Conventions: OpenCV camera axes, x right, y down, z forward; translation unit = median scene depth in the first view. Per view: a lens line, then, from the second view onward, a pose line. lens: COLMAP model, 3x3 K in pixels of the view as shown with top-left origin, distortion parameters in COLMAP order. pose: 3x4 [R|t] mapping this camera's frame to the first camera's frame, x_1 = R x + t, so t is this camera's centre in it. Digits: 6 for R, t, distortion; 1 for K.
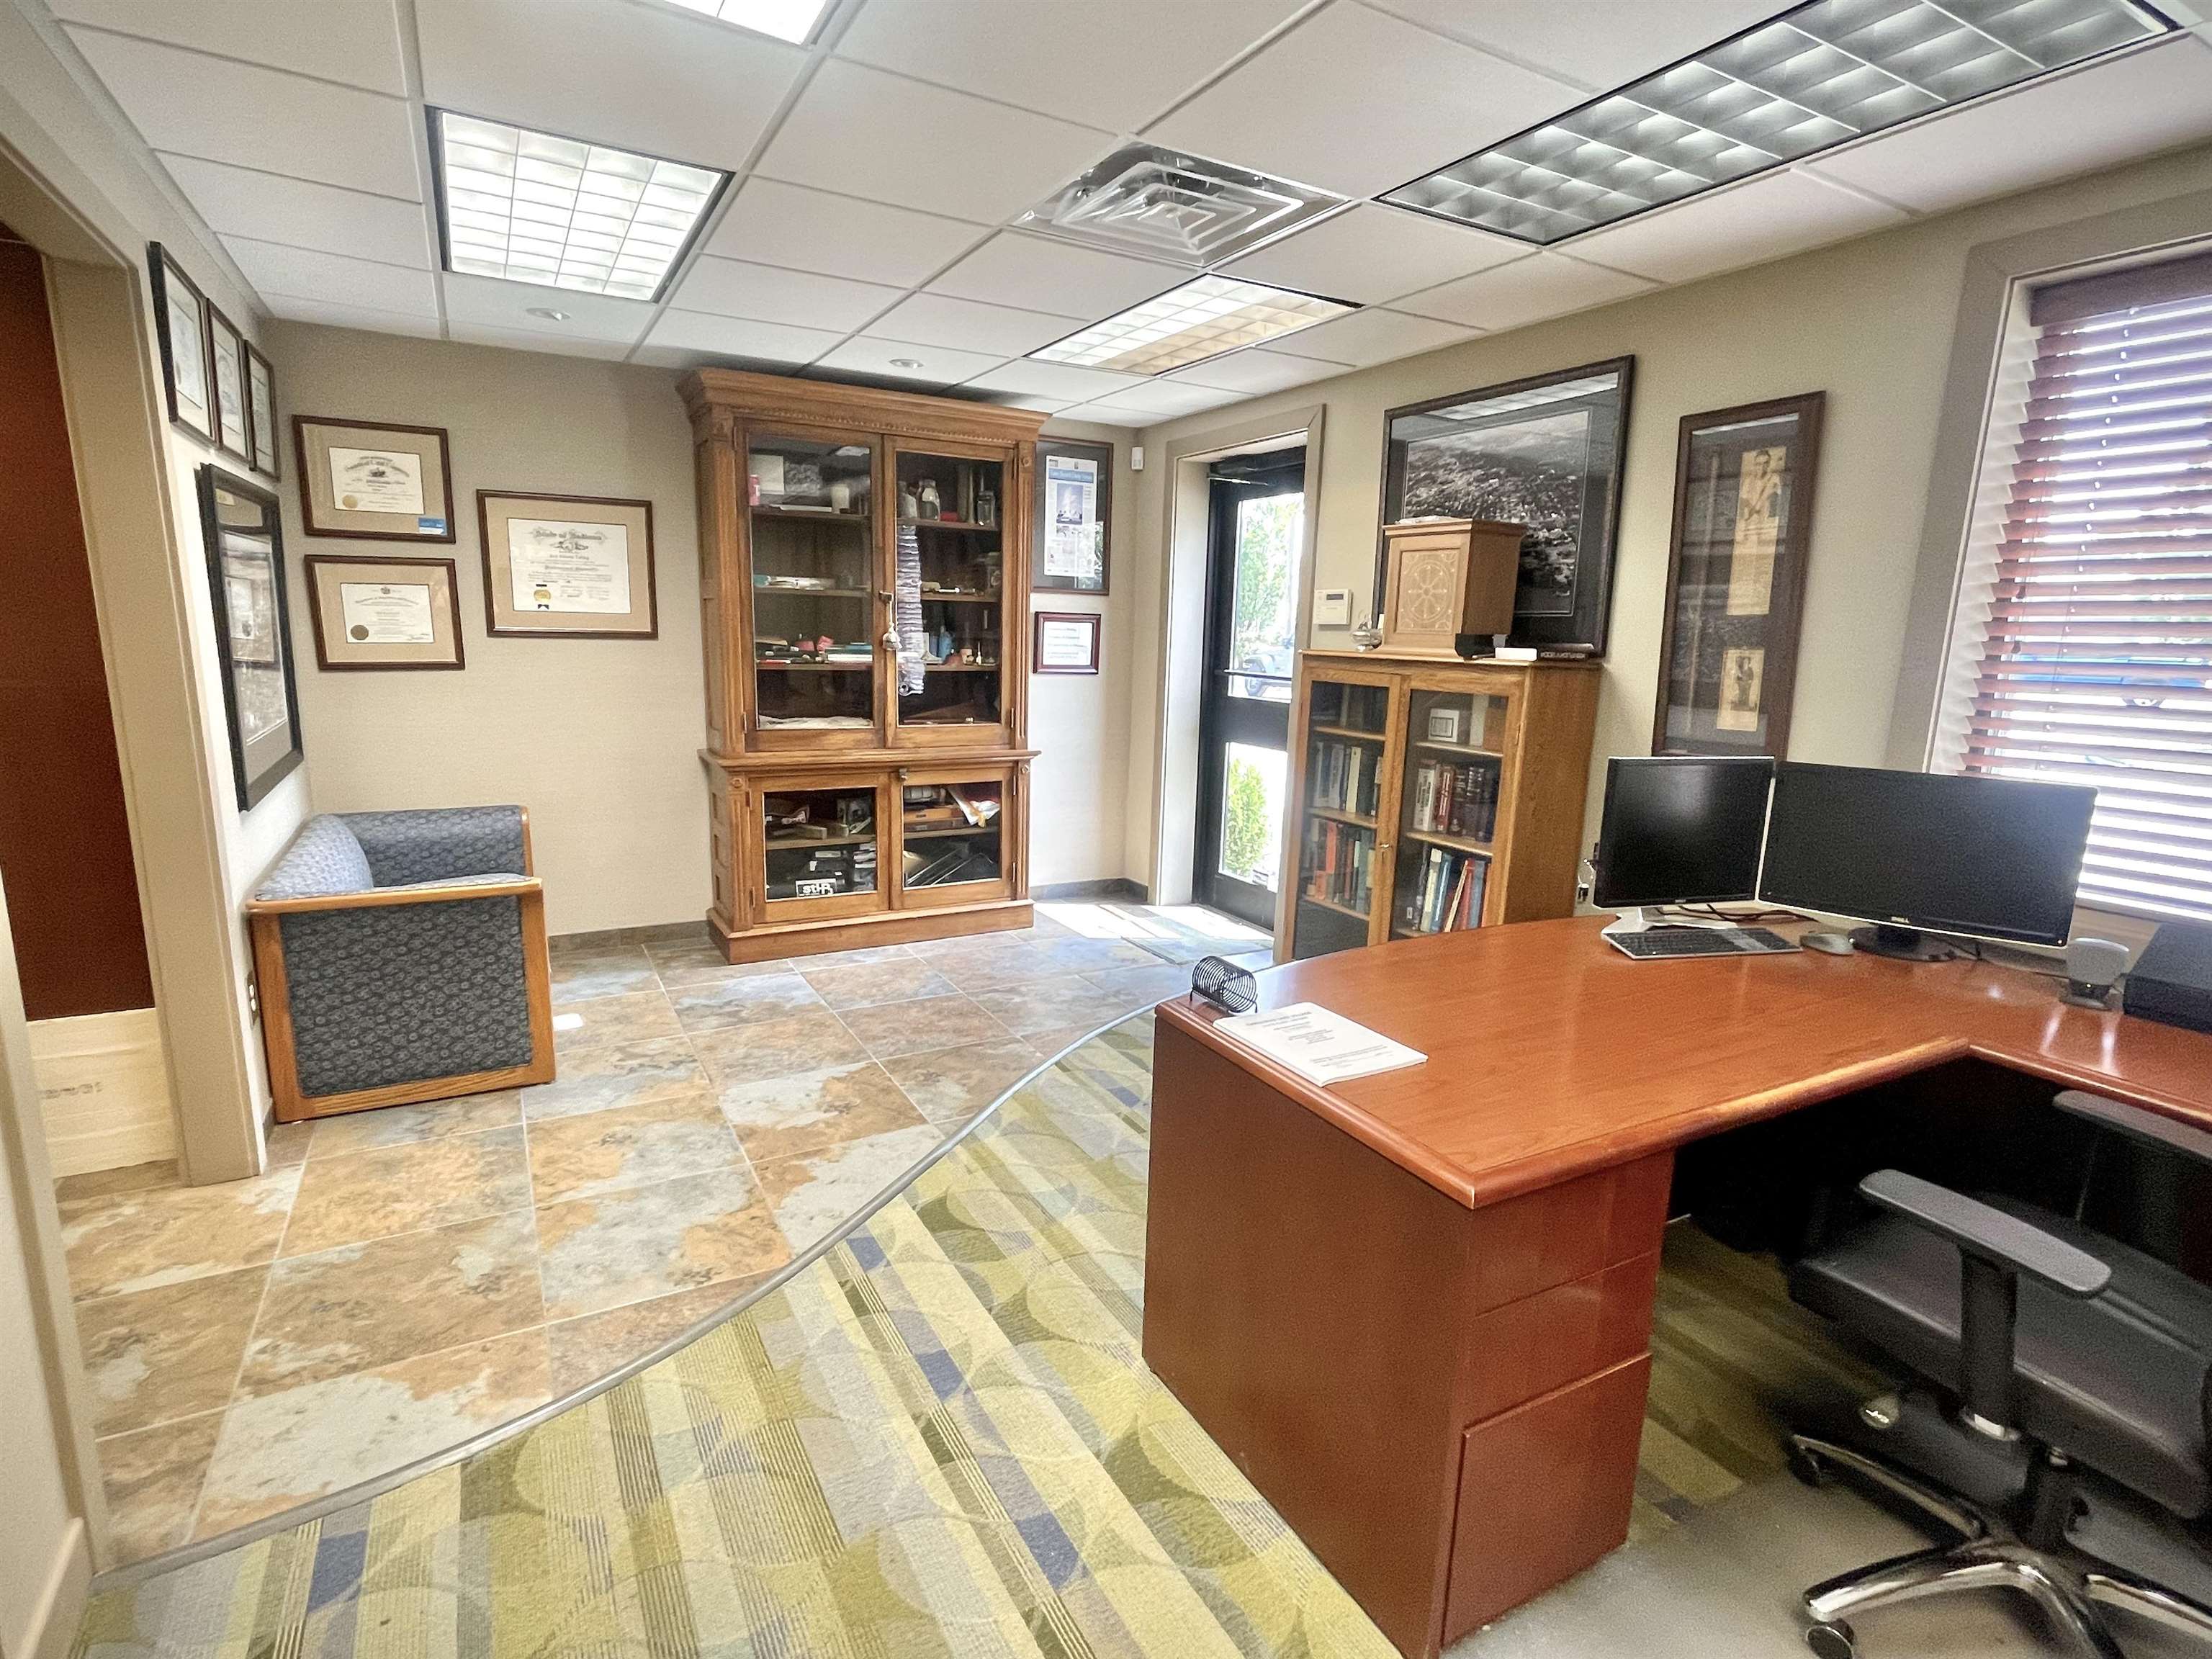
lens RADIAL K [[1099.6, 0, 1116.2], [0, 1099.6, 835.0], [0, 0, 1]] dist [0.001019, -0.002994]
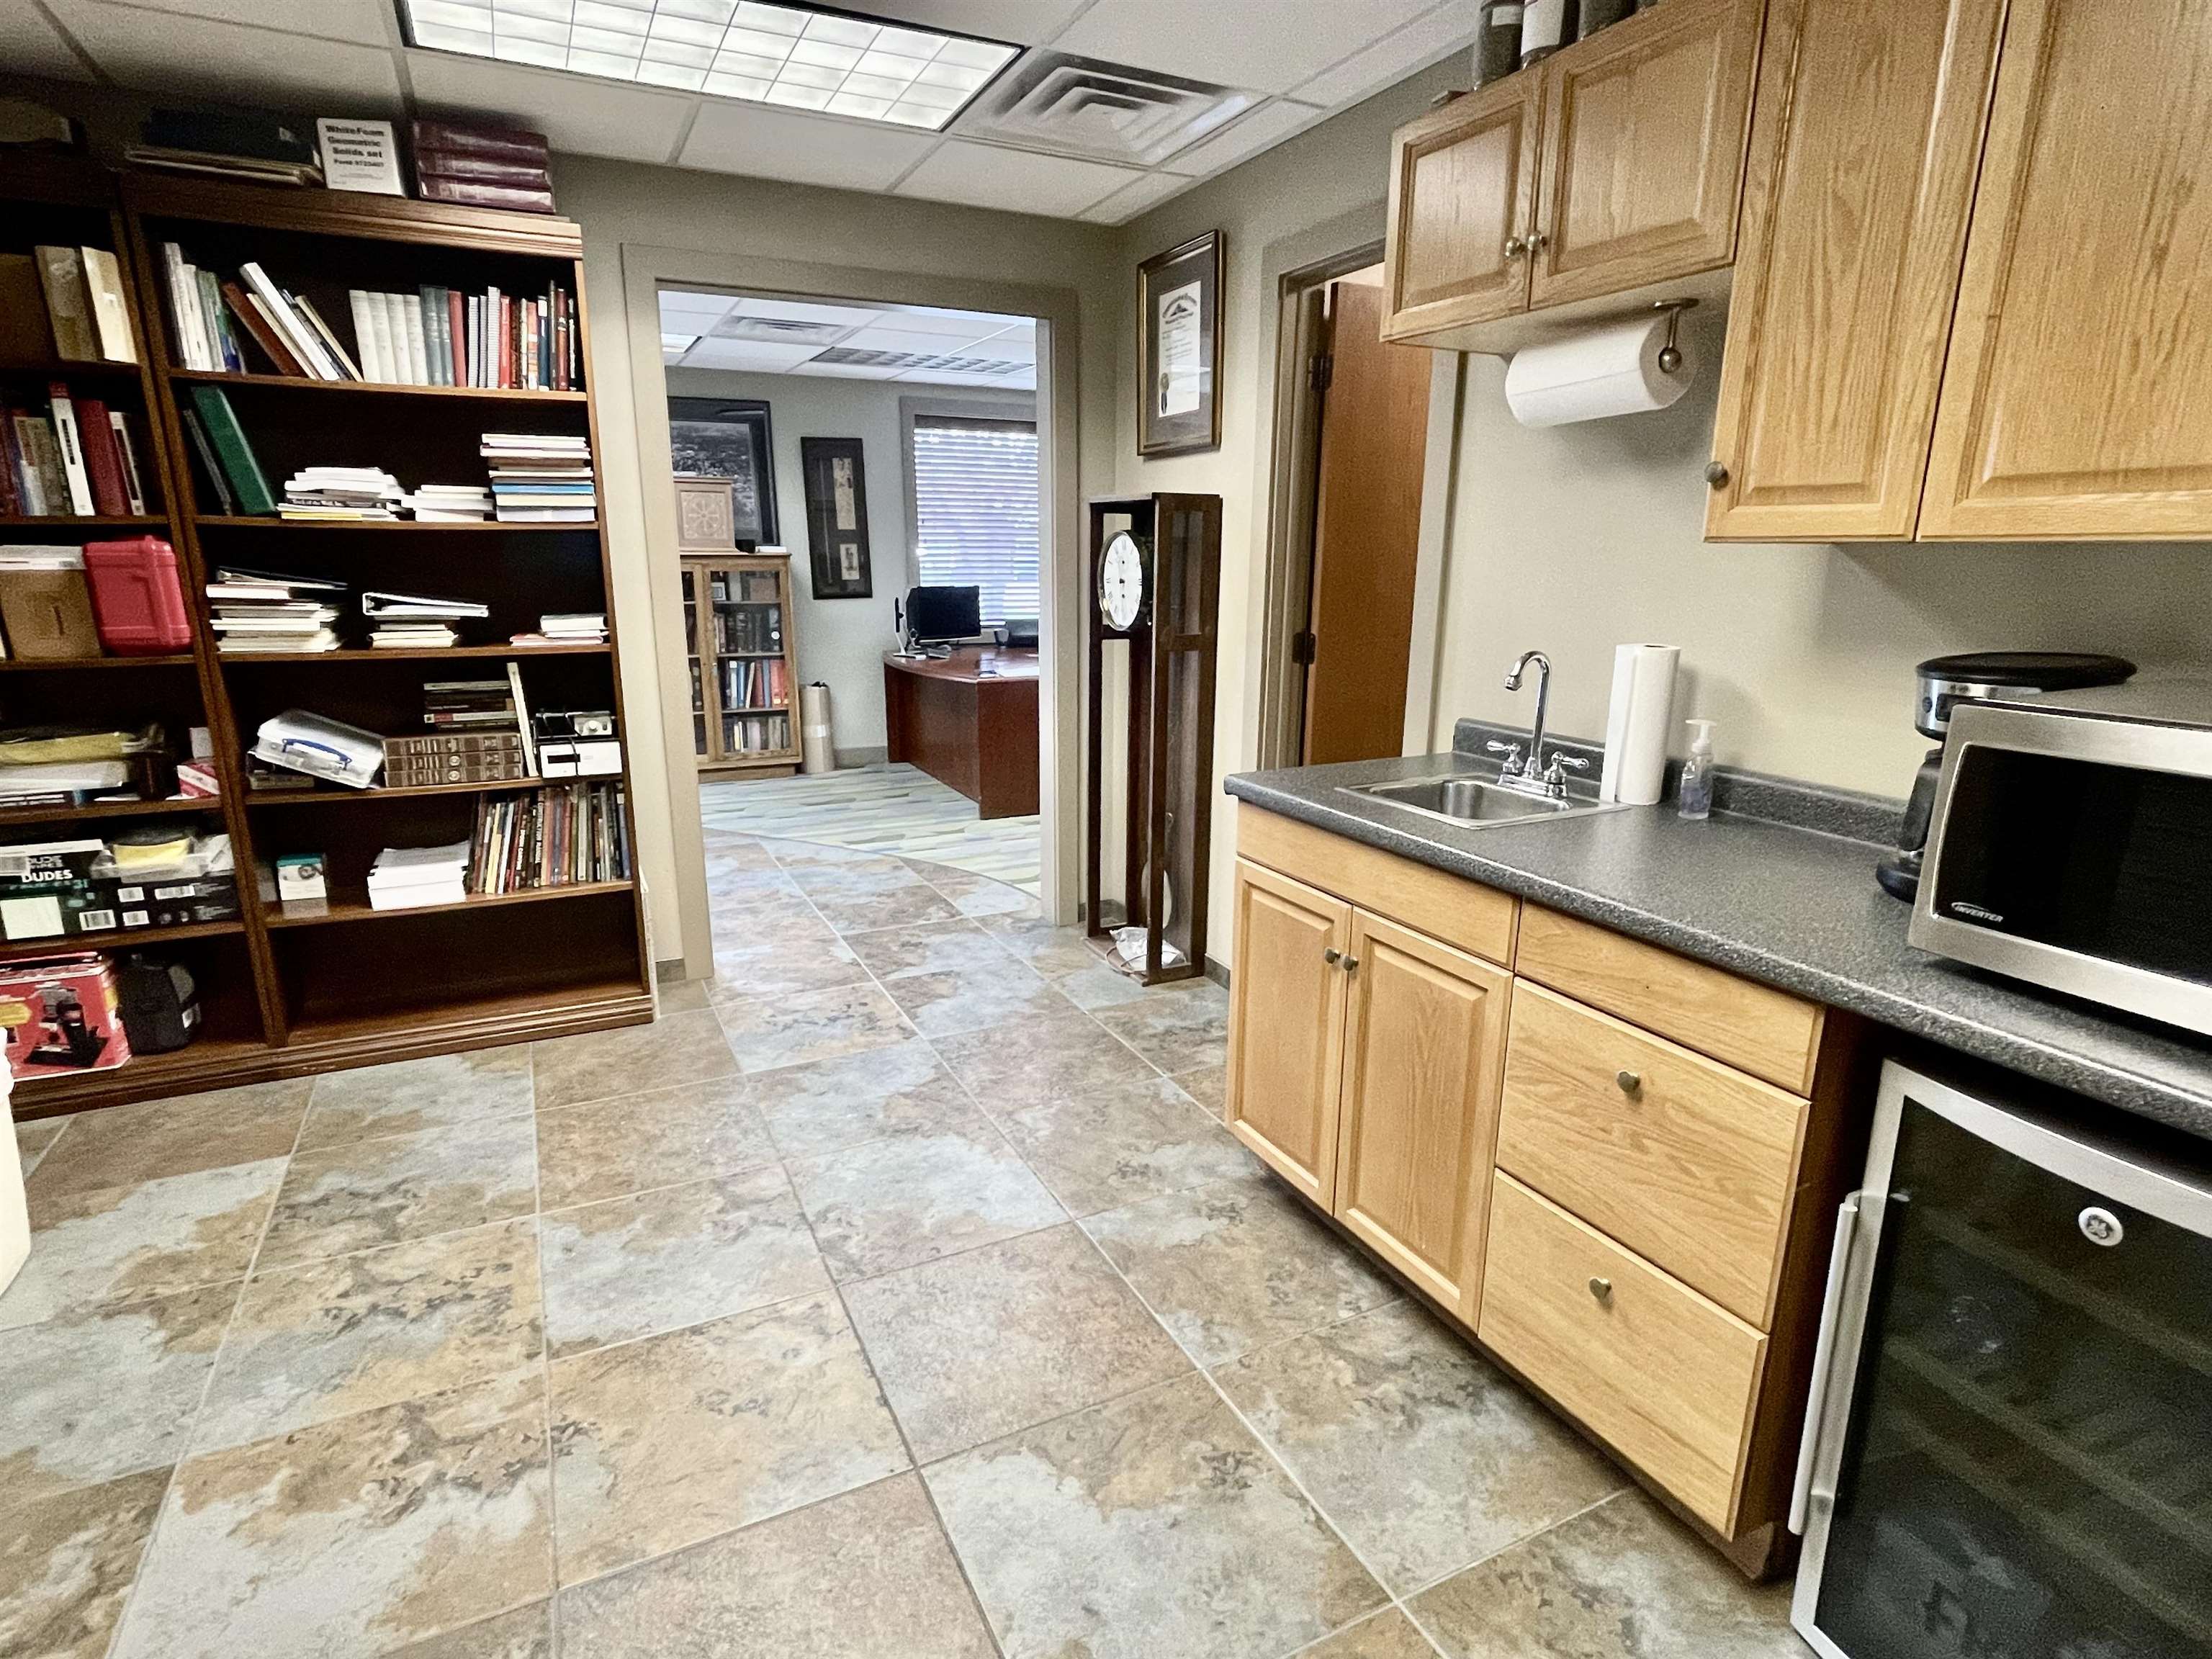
lens RADIAL K [[1099.6, 0, 1101.3], [0, 1099.6, 839.1], [0, 0, 1]] dist [0.001019, -0.002994]
pose [[0.056206, -0.281594, 0.957886, -1.947070], [0.181709, 0.946265, 0.267515, -0.108631], [-0.981745, 0.159021, 0.104354, 0.340477]]
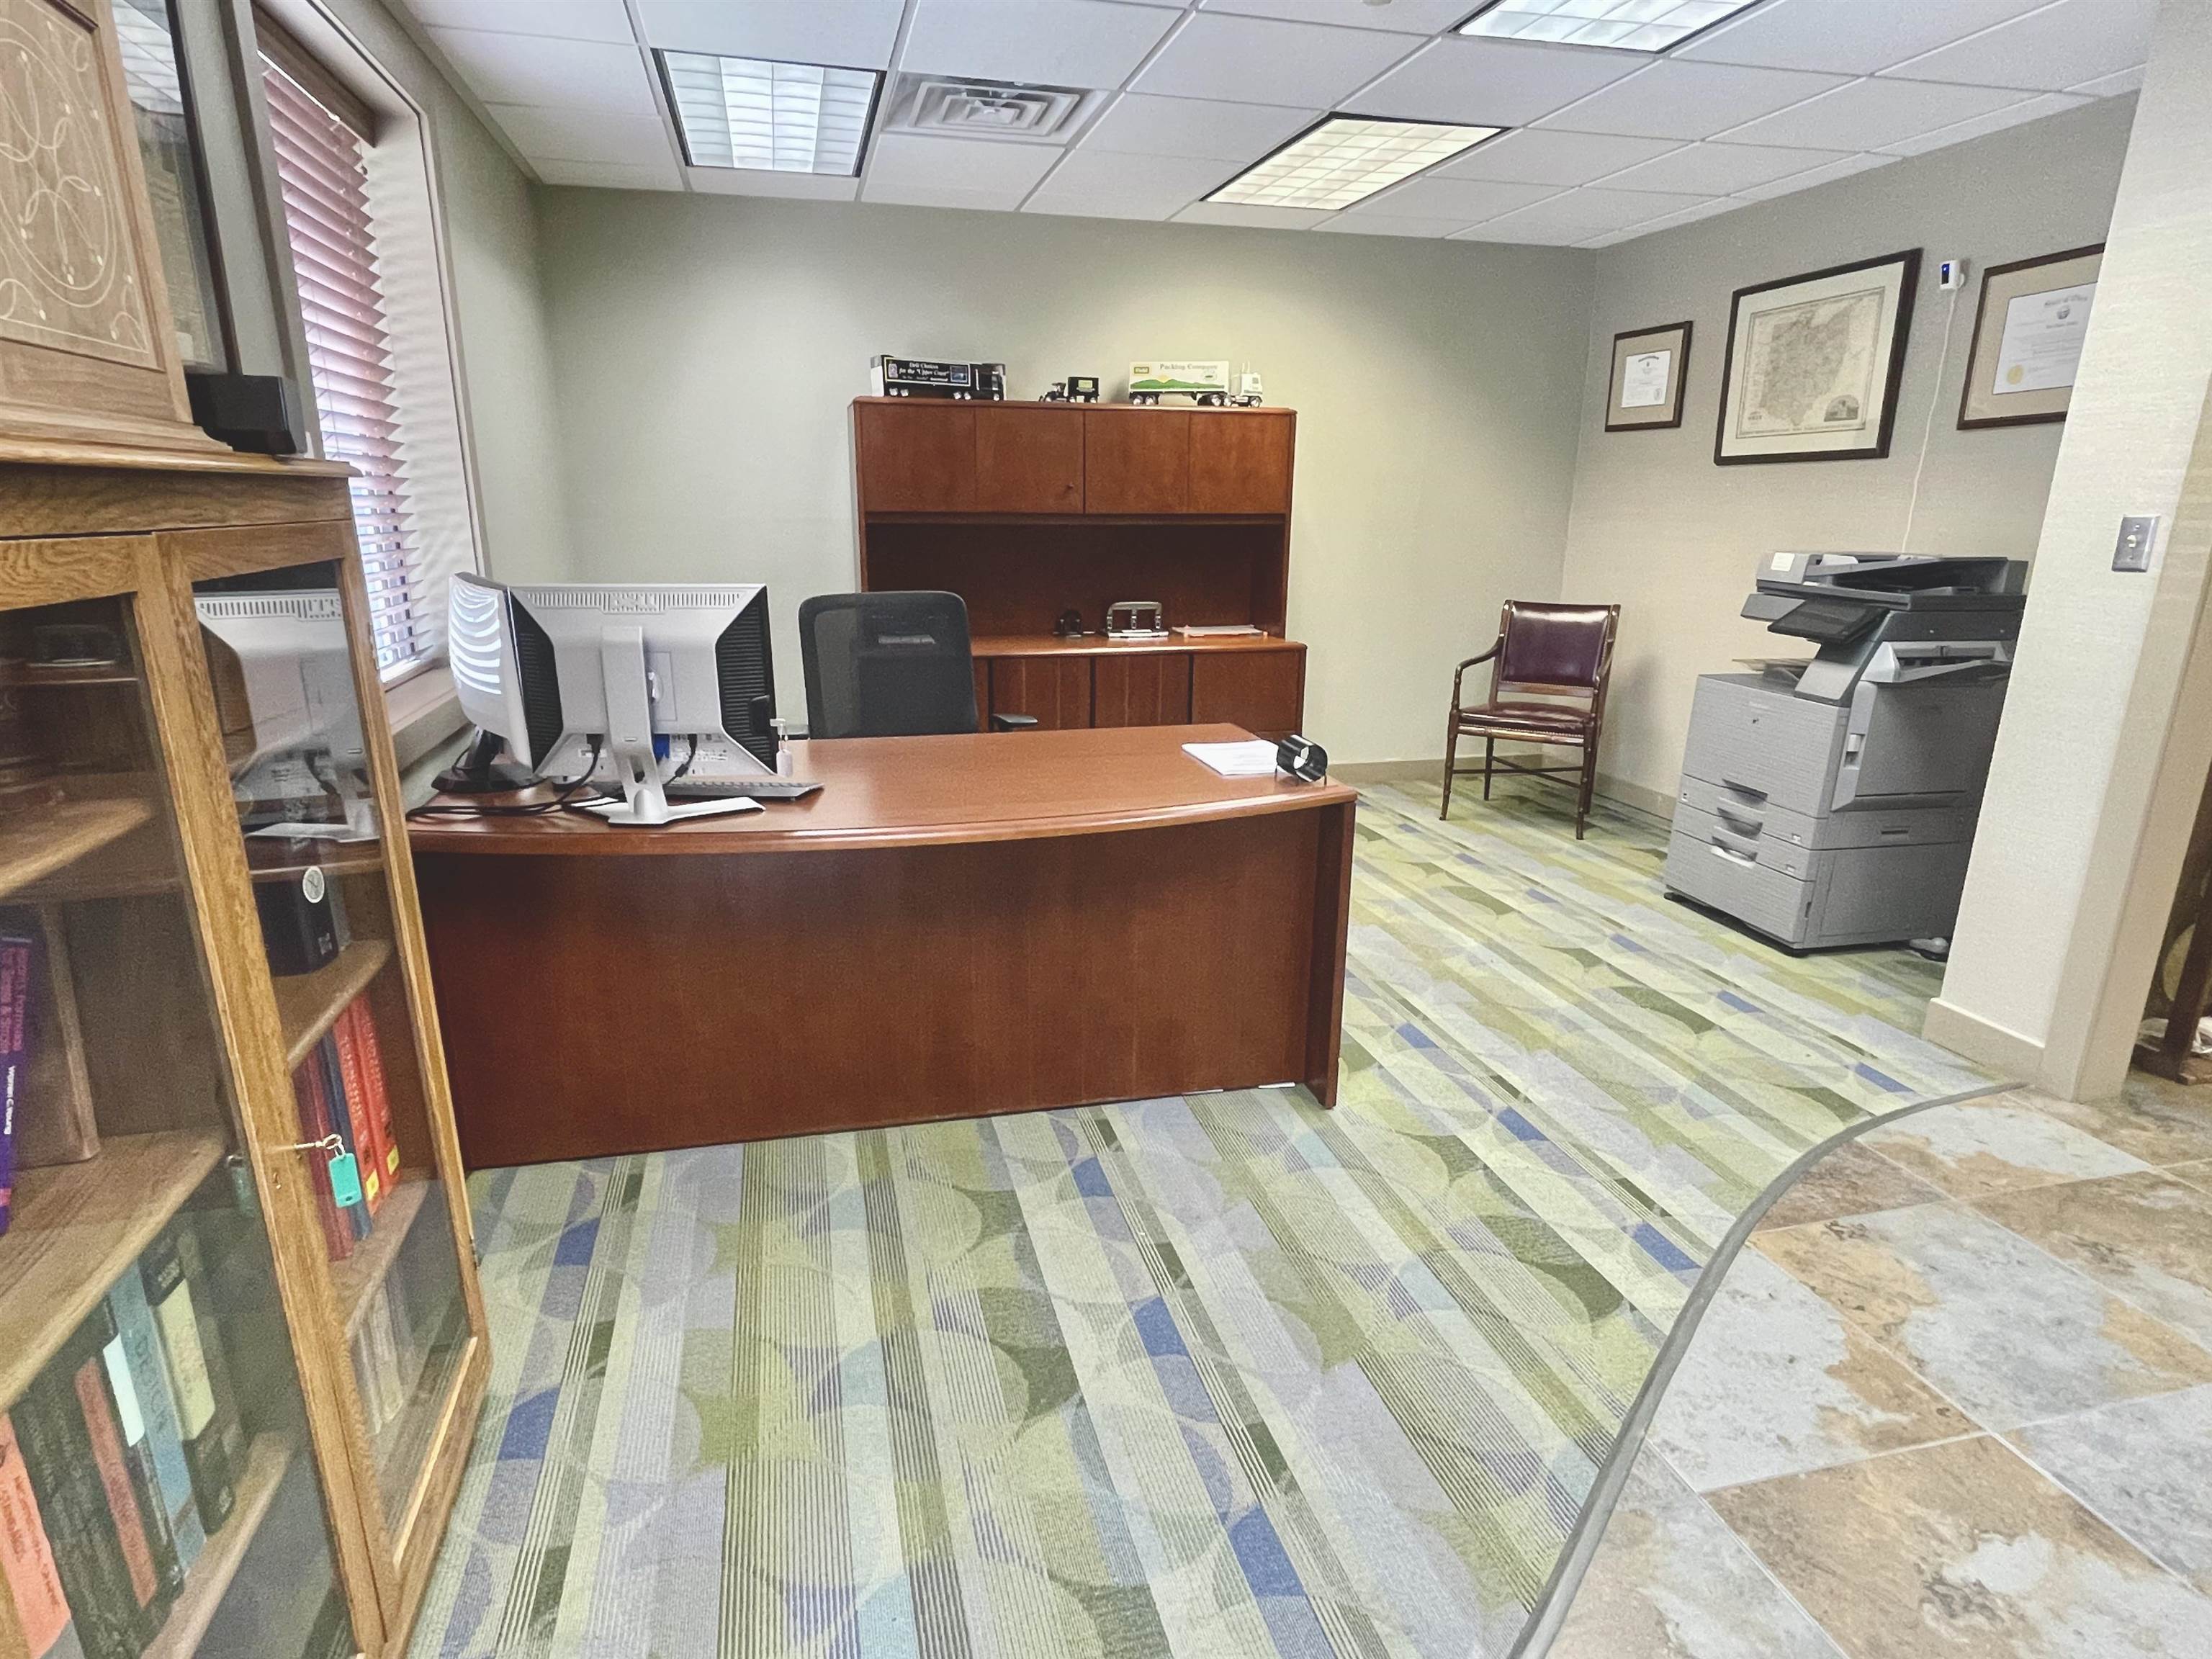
lens RADIAL K [[1213.7, 0, 1091.1], [0, 1213.7, 838.1], [0, 0, 1]] dist [0.006226, -0.000745]
pose [[-0.958408, -0.111308, 0.262800, -0.024310], [0.019016, 0.893861, 0.447941, -0.262863], [-0.284766, 0.434307, -0.854567, 1.557270]]
